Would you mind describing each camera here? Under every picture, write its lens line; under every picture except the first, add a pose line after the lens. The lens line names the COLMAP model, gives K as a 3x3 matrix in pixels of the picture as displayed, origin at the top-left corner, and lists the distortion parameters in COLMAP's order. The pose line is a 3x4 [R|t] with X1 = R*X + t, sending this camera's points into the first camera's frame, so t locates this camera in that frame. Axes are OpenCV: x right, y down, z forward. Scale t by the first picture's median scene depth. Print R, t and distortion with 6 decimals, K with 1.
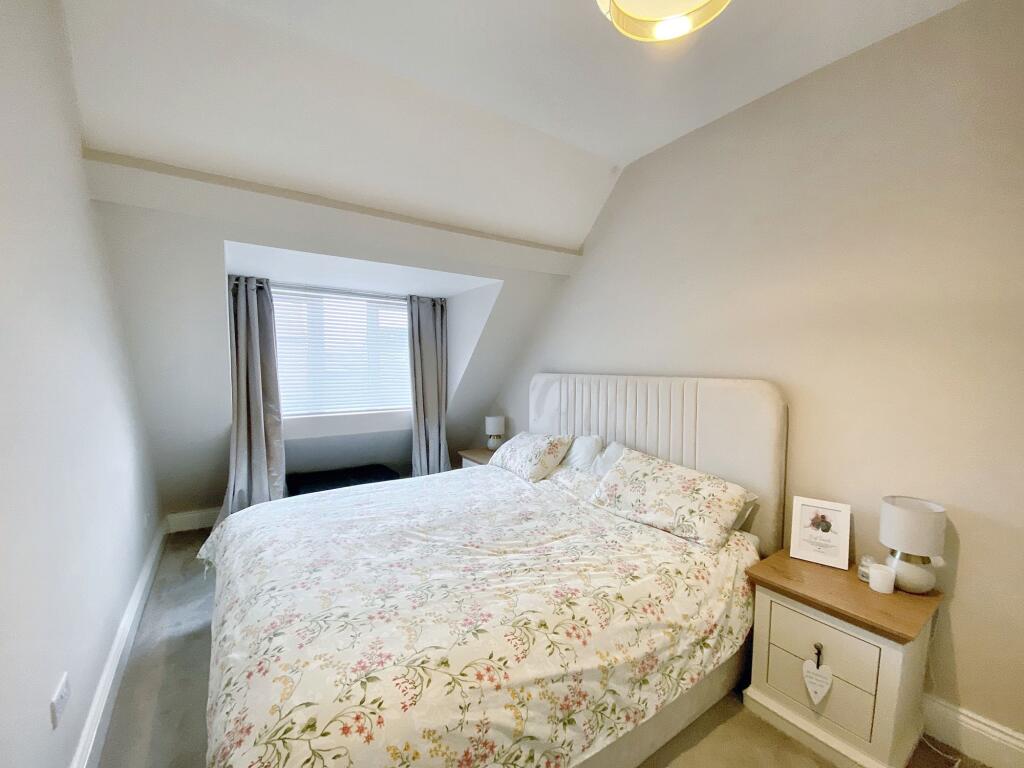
lens RADIAL K [[415.8, 0, 512.0], [0, 415.8, 384.0], [0, 0, 1]] dist [0.019503, -0.018438]
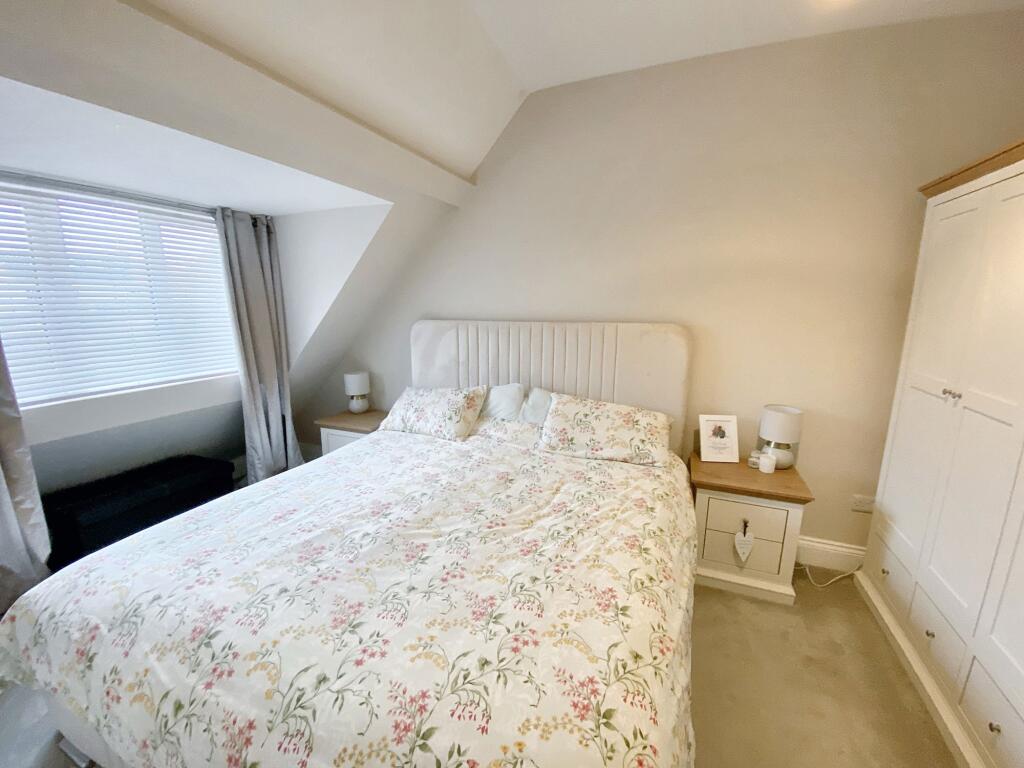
lens RADIAL K [[413.2, 0, 512.0], [0, 413.2, 384.0], [0, 0, 1]] dist [0.046626, -0.041215]
pose [[0.832359, -0.107416, 0.543728, -0.436187], [0.029558, 0.988246, 0.149984, -0.028772], [-0.553448, -0.108770, 0.825751, 0.252993]]
